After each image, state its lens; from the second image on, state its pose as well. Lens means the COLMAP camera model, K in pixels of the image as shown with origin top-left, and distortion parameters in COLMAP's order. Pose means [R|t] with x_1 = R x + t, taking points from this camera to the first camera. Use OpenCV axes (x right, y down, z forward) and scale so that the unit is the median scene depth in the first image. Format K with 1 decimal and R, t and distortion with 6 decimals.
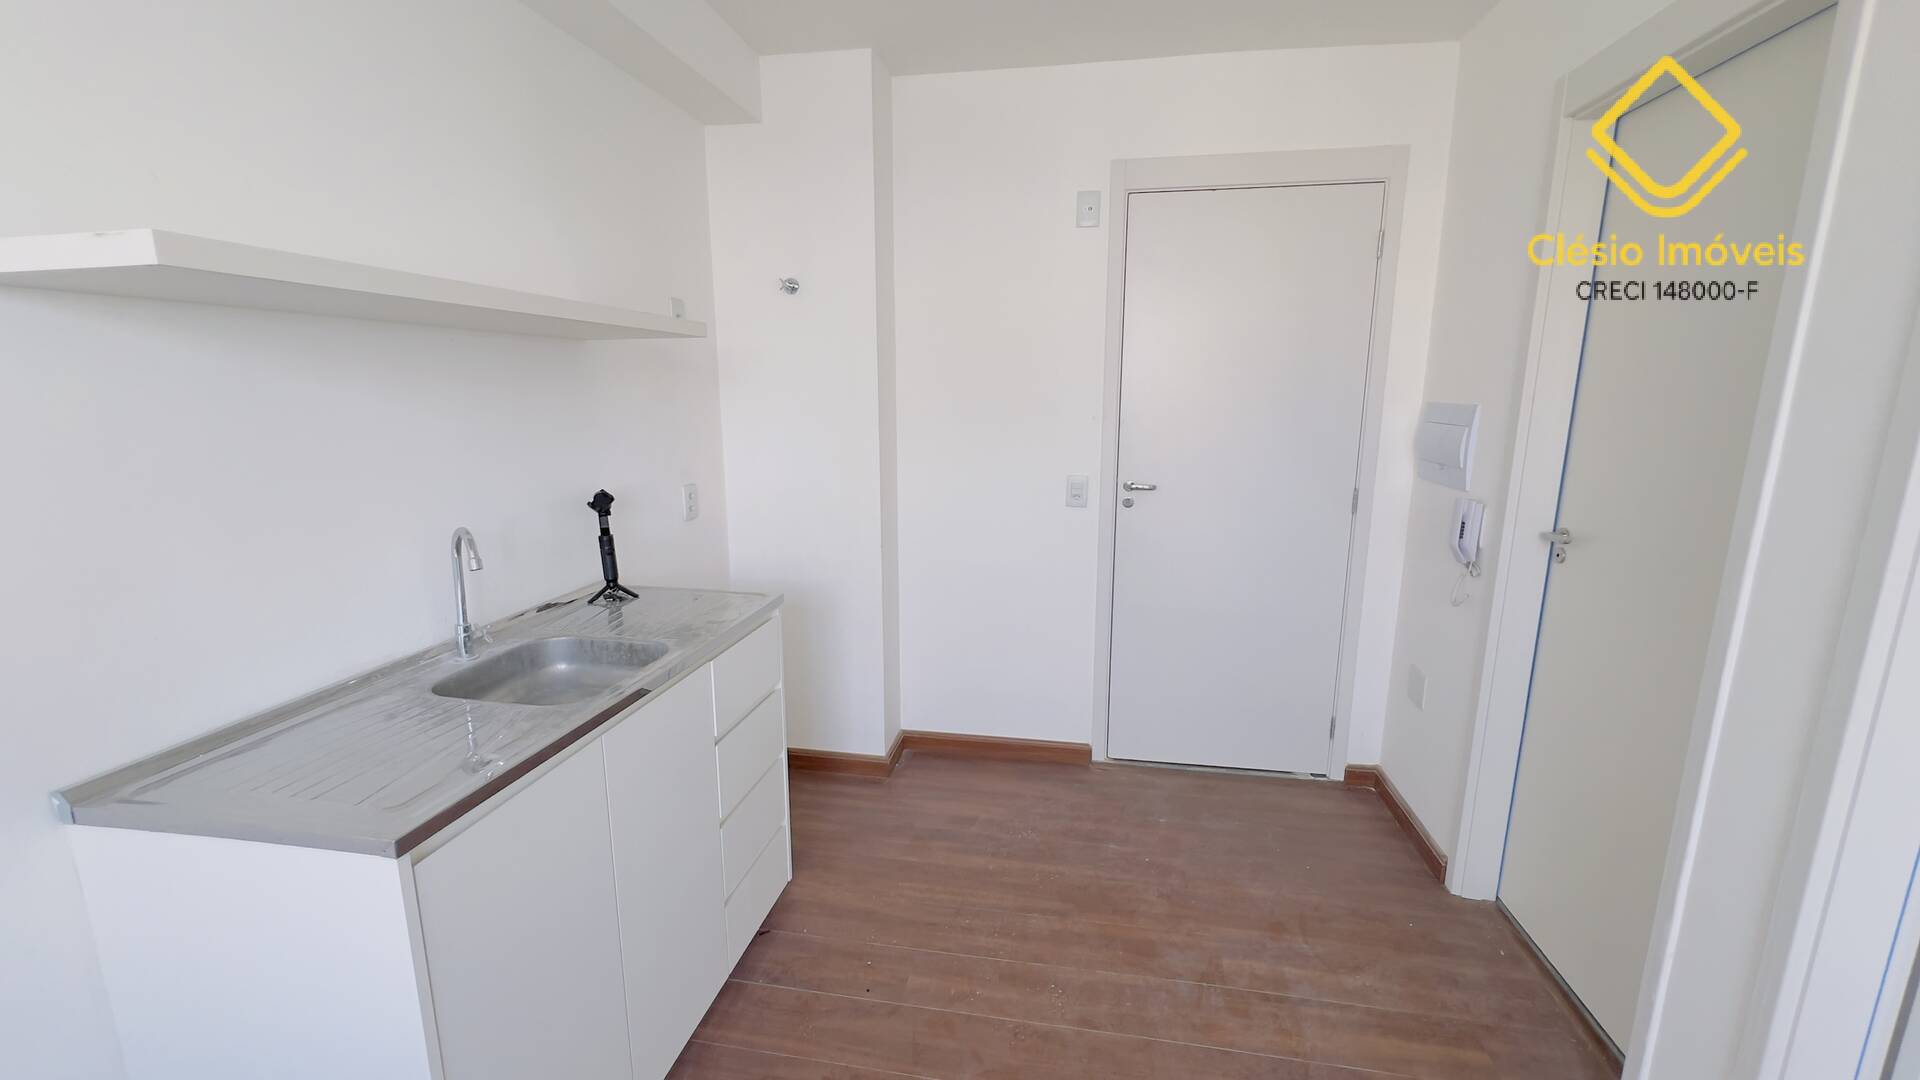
lens RADIAL K [[765.9, 0, 968.5], [0, 765.9, 540.6], [0, 0, 1]] dist [-0.001882, 0.000233]
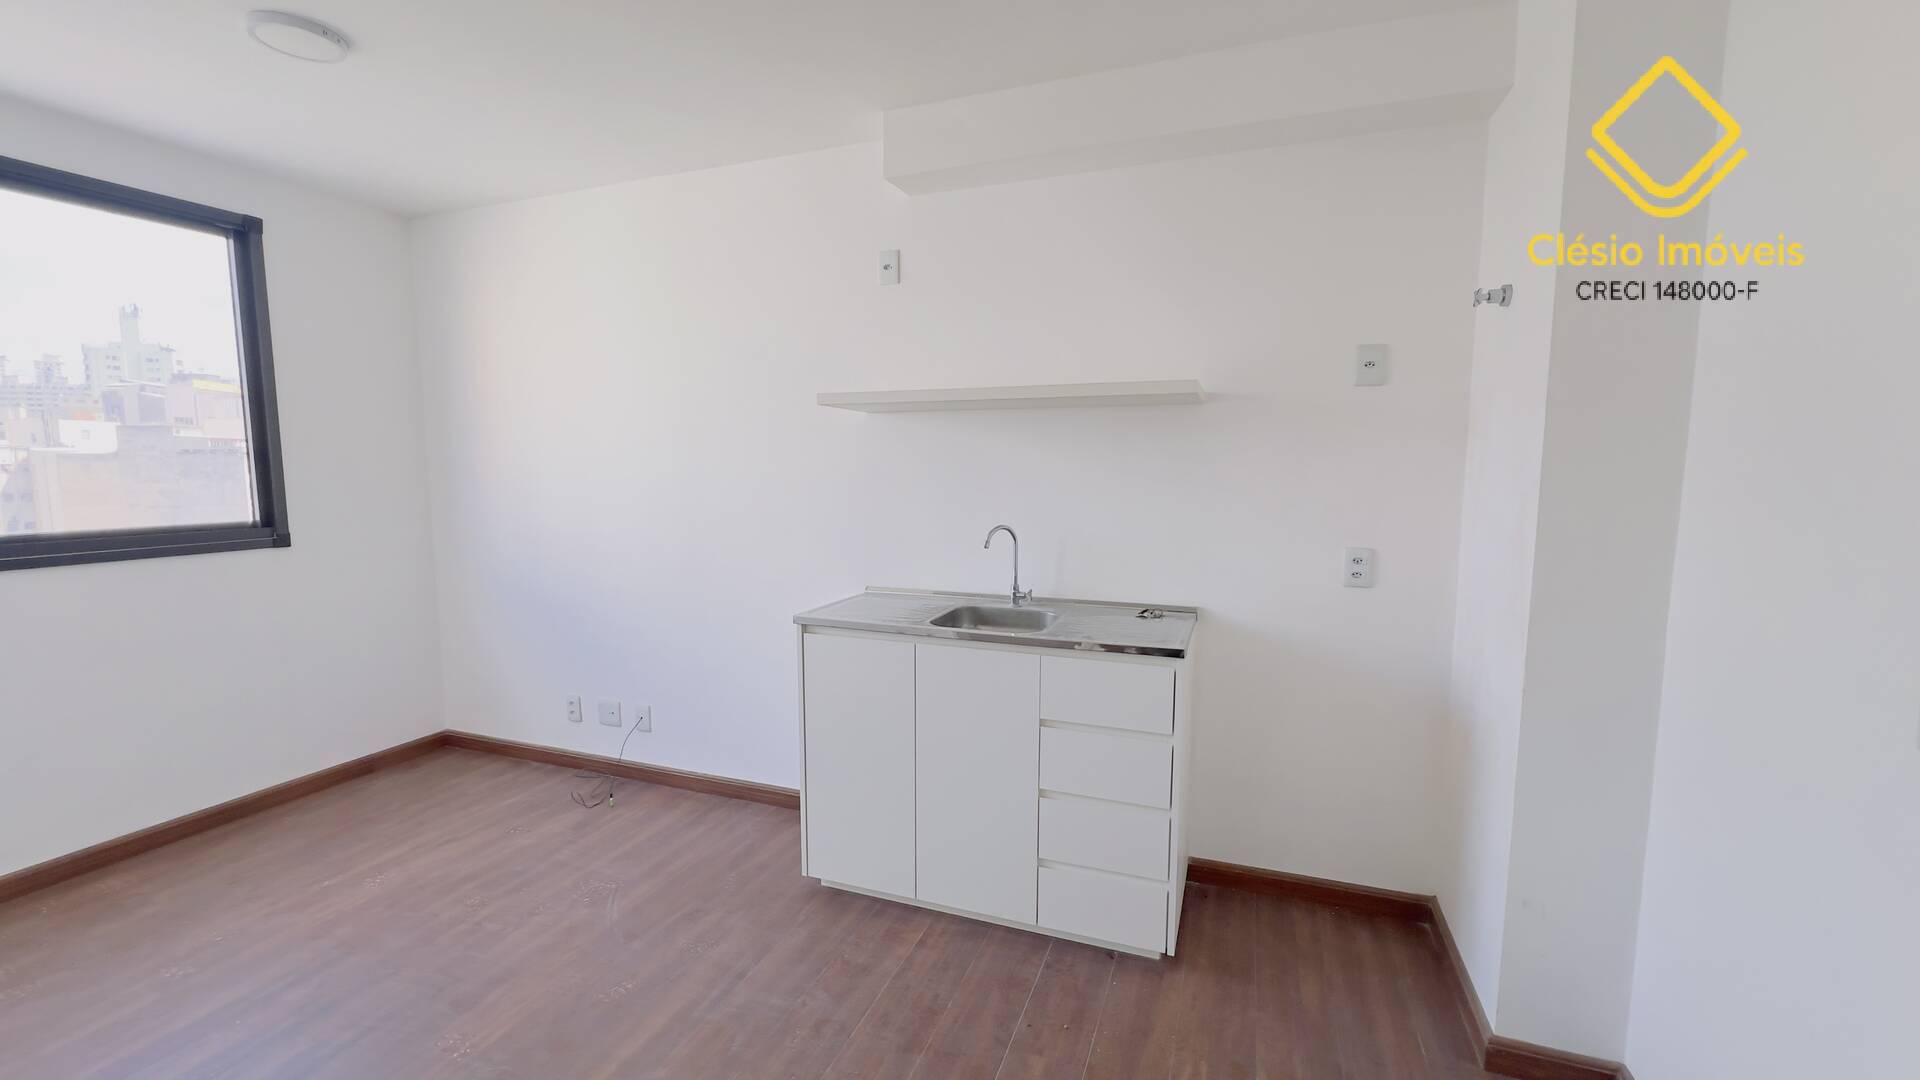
lens RADIAL K [[765.9, 0, 962.1], [0, 765.9, 541.4], [0, 0, 1]] dist [-0.001882, 0.000233]
pose [[-0.187873, 0.096553, -0.977436, 0.624472], [-0.192588, 0.972217, 0.133055, -0.115581], [0.963127, 0.213240, -0.164059, 0.728246]]
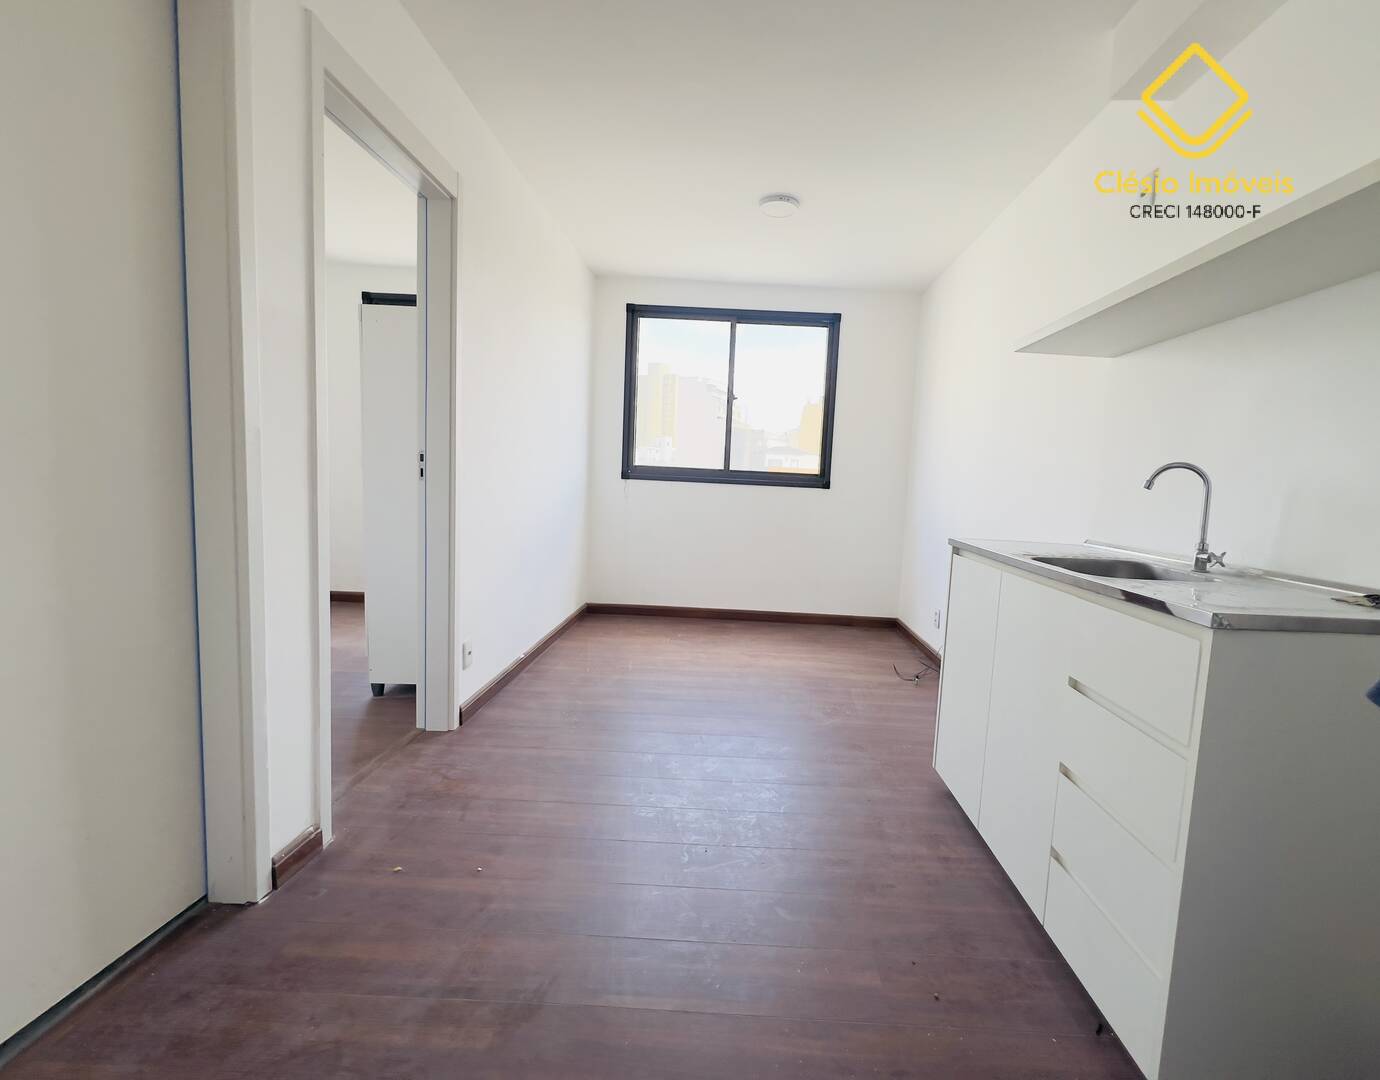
lens RADIAL K [[584.6, 0, 731.7], [0, 584.6, 531.5], [0, 0, 1]] dist [0.000341, -0.000254]
pose [[-0.986355, -0.036325, -0.160575, 0.170231], [-0.080596, 0.957026, 0.278578, -0.074137], [0.143555, 0.287719, -0.946895, 1.150238]]
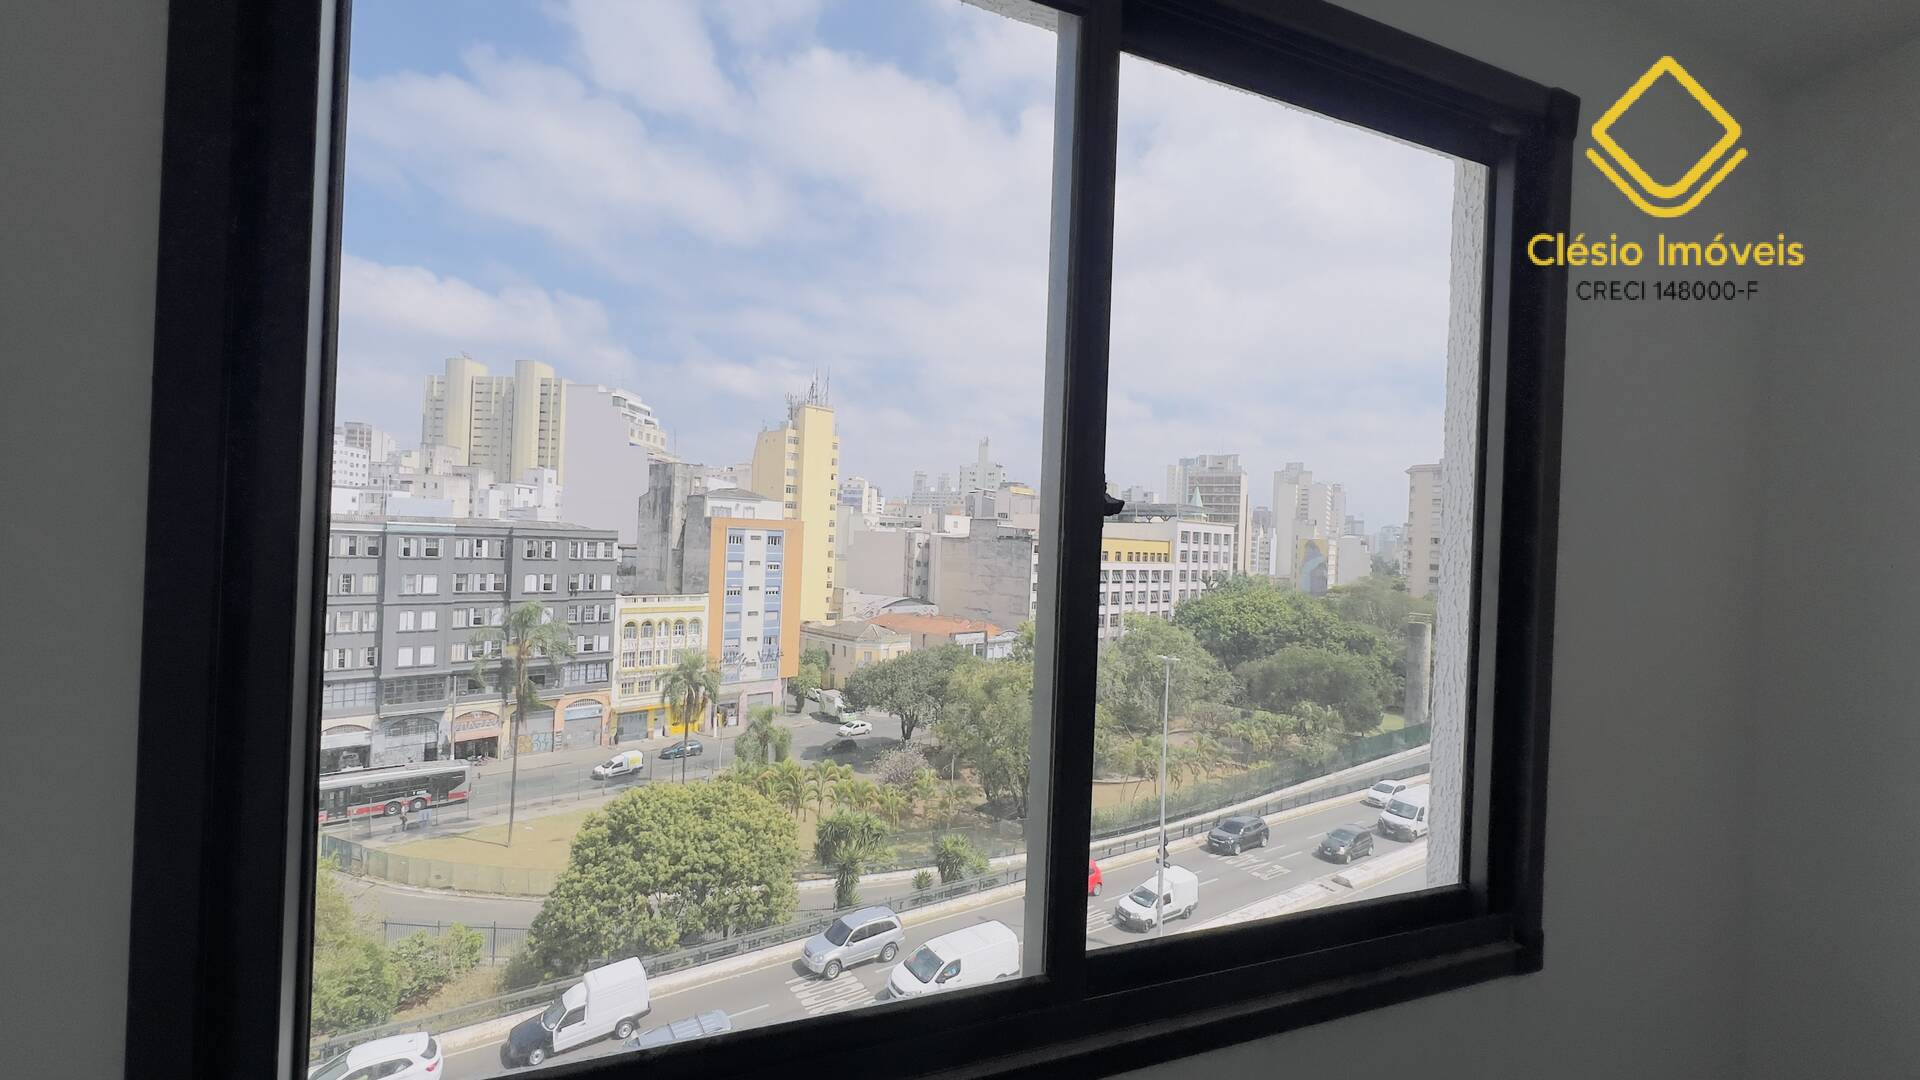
lens RADIAL K [[765.9, 0, 960.4], [0, 765.9, 542.3], [0, 0, 1]] dist [-0.001882, 0.000233]
pose [[-0.855812, -0.037150, -0.515951, 0.132319], [-0.142117, 0.975923, 0.165461, 0.000412], [0.497382, 0.214928, -0.840486, -0.405736]]
